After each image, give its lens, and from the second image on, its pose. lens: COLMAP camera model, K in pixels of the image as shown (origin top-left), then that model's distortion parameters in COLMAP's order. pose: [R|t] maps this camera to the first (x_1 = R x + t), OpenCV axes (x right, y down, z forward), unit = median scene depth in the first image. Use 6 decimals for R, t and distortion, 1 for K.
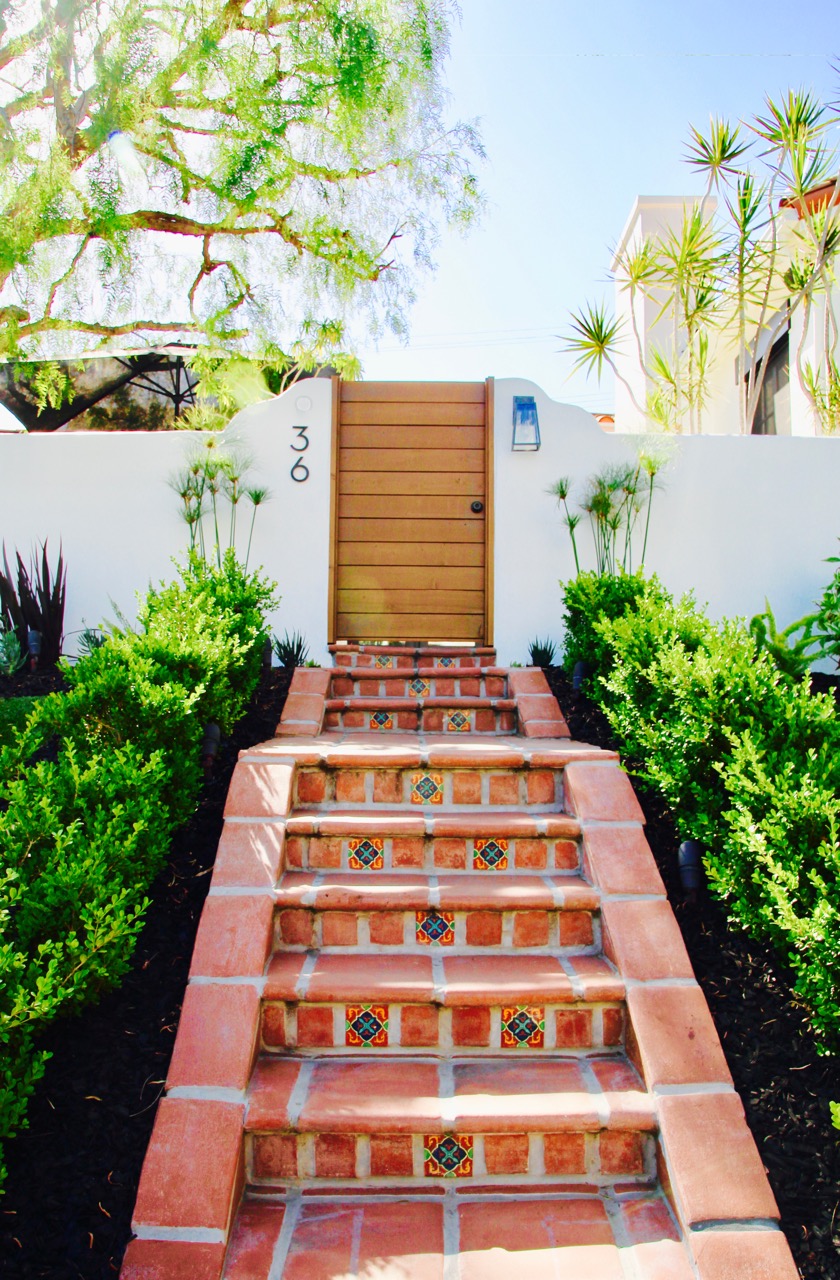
lens RADIAL K [[1019.4, 0, 420.0], [0, 1019.4, 640.0], [0, 0, 1]] dist [-0.000929, -0.000687]
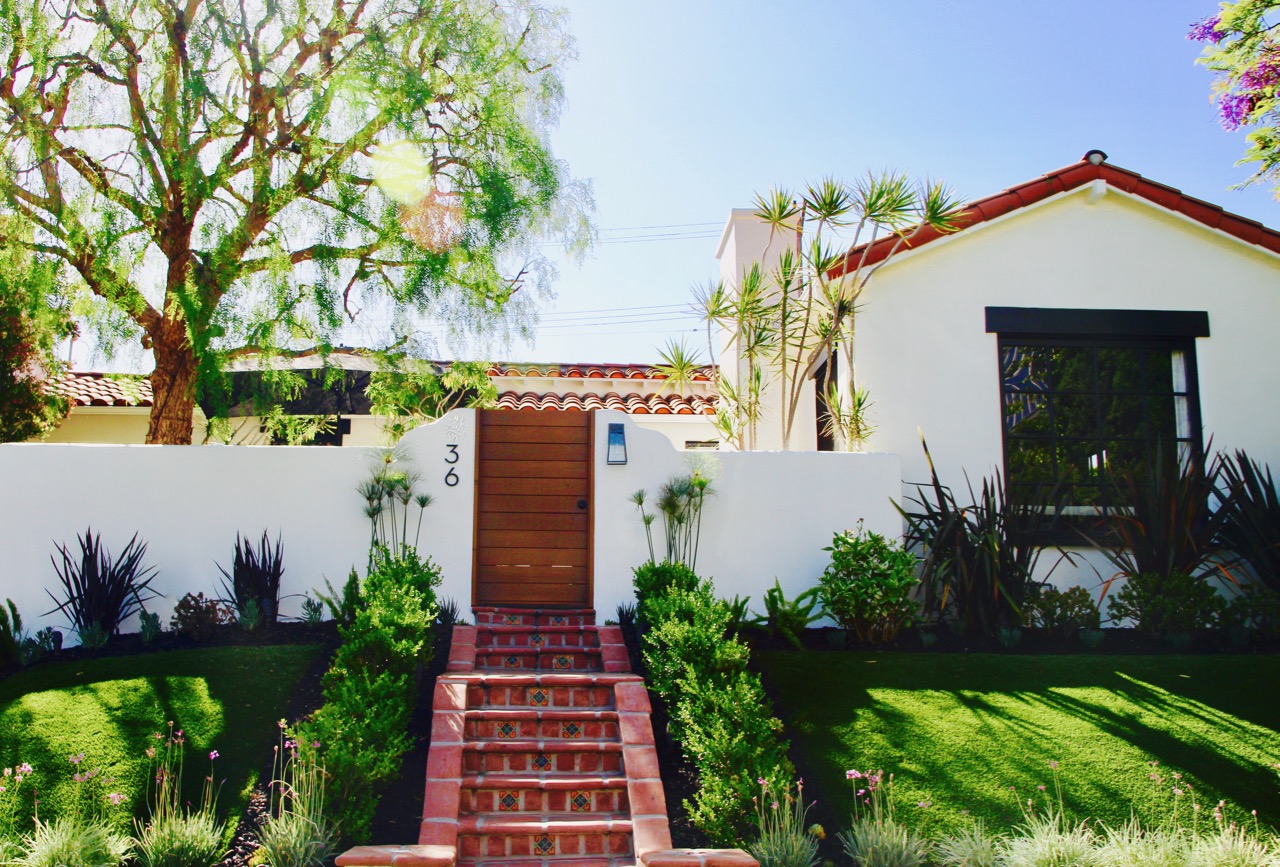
lens RADIAL K [[1456.5, 0, 594.3], [0, 1456.5, 432.5], [0, 0, 1]] dist [0.004576, 0.002776]
pose [[0.999581, 0.004302, 0.028632, 0.028866], [-0.001839, 0.996335, -0.085523, -0.105737], [-0.028895, 0.085434, 0.995925, -1.662368]]
